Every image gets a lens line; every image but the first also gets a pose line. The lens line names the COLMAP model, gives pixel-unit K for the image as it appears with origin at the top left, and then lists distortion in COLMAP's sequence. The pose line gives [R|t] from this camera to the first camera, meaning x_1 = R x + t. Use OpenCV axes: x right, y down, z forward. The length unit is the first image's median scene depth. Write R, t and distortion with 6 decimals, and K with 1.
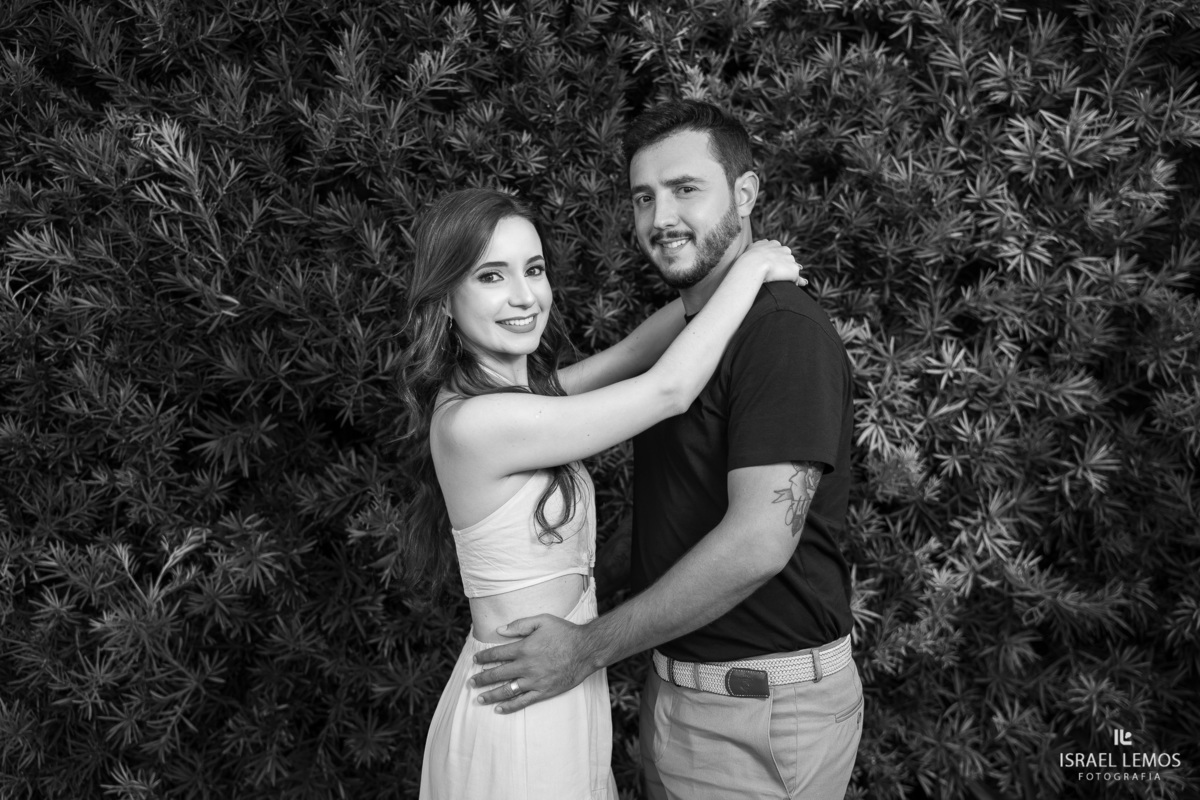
lens RADIAL K [[1161.5, 0, 588.8], [0, 1161.5, 396.6], [0, 0, 1]] dist [-0.018707, 0.000000]
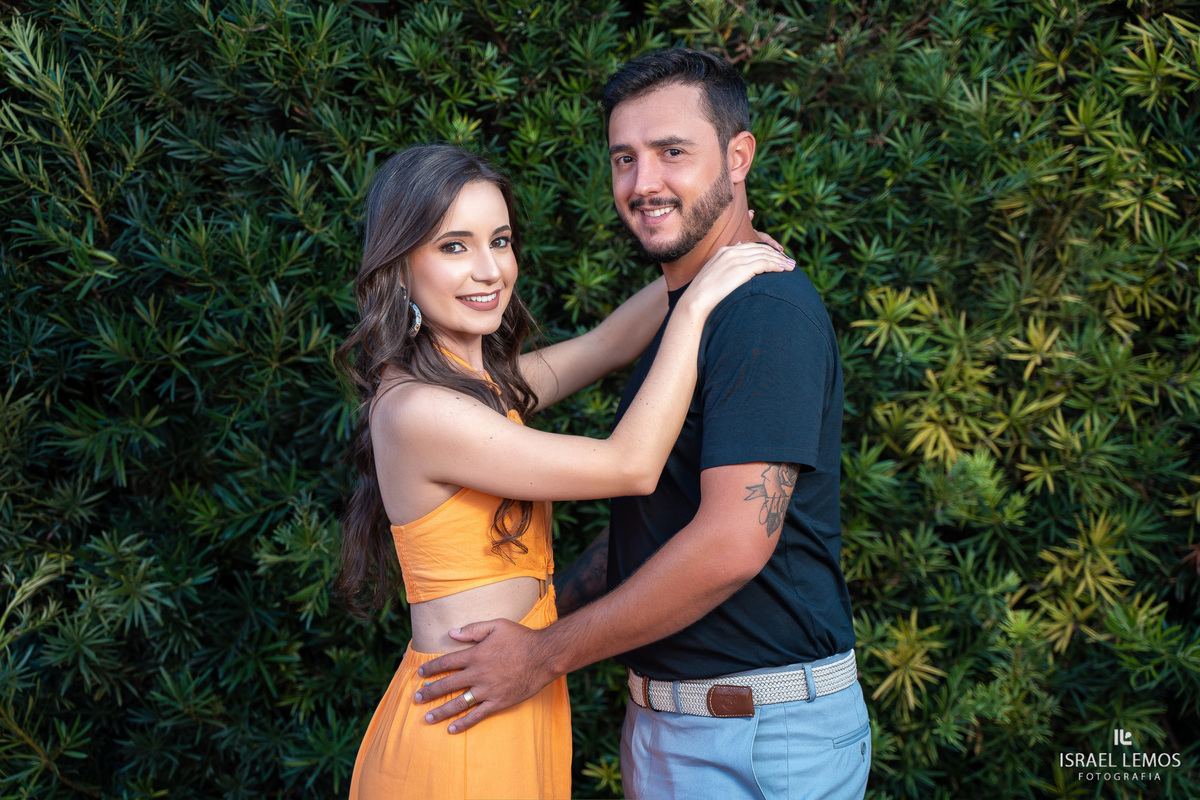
lens RADIAL K [[1877.9, 0, 580.6], [0, 1877.9, 392.1], [0, 0, 1]] dist [0.215829, 0.000000]
pose [[0.999961, 0.008219, -0.003288, 0.012156], [-0.008205, 0.999957, 0.004408, -0.001426], [0.003324, -0.004381, 0.999985, -0.268956]]
